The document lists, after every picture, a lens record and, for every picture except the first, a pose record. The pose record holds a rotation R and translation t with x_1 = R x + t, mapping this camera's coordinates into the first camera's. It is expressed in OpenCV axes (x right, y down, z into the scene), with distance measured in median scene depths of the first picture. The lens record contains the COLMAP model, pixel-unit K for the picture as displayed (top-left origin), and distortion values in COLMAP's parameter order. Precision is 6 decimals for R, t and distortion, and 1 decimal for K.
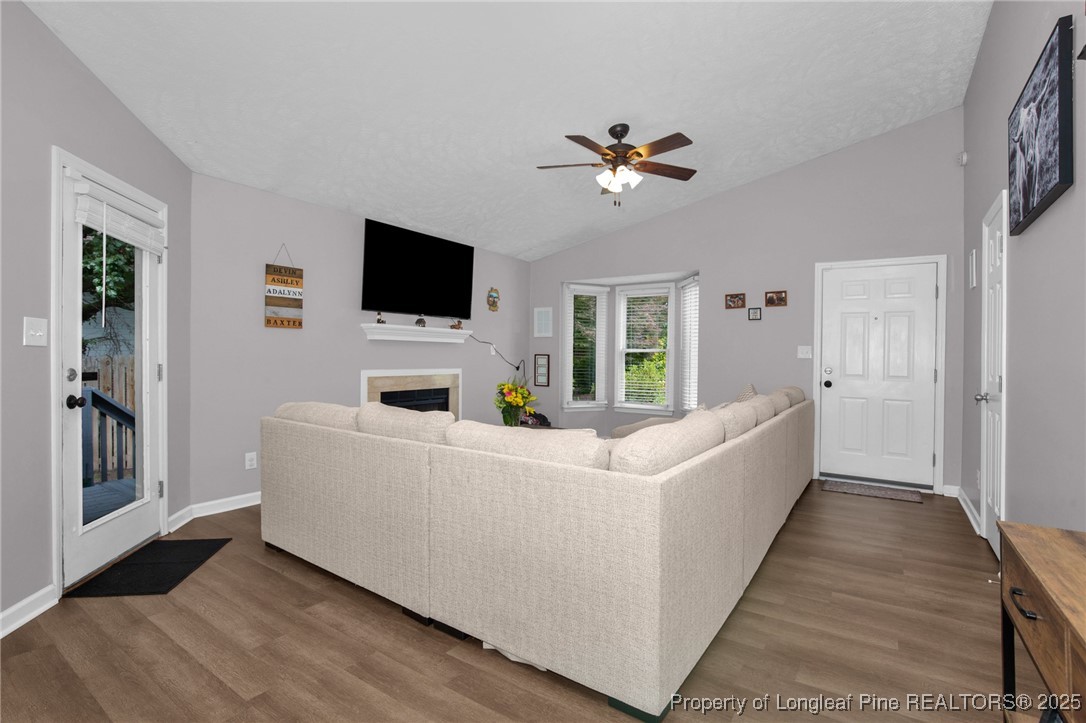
lens RADIAL K [[492.2, 0, 529.1], [0, 492.2, 360.1], [0, 0, 1]] dist [-0.059245, 0.012208]
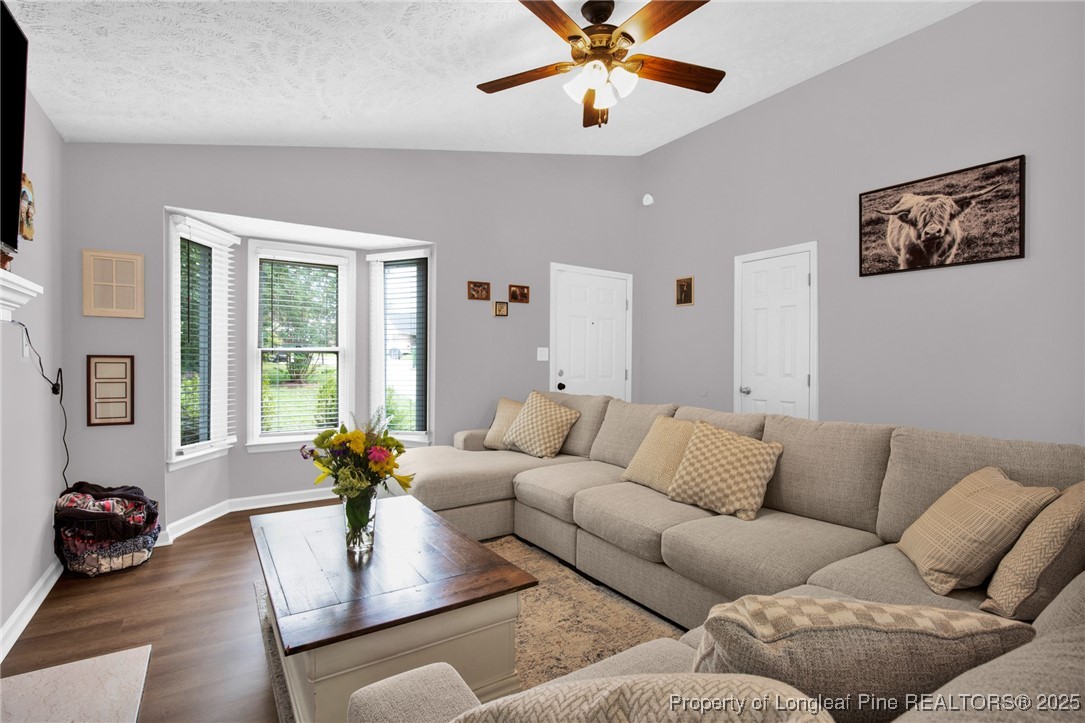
lens RADIAL K [[517.9, 0, 563.1], [0, 517.9, 360.4], [0, 0, 1]] dist [-0.030827, 0.000290]
pose [[0.341838, -0.010233, 0.939703, -0.373987], [0.002690, 0.999947, 0.009910, -0.014502], [-0.939755, -0.000860, 0.341848, 0.624937]]
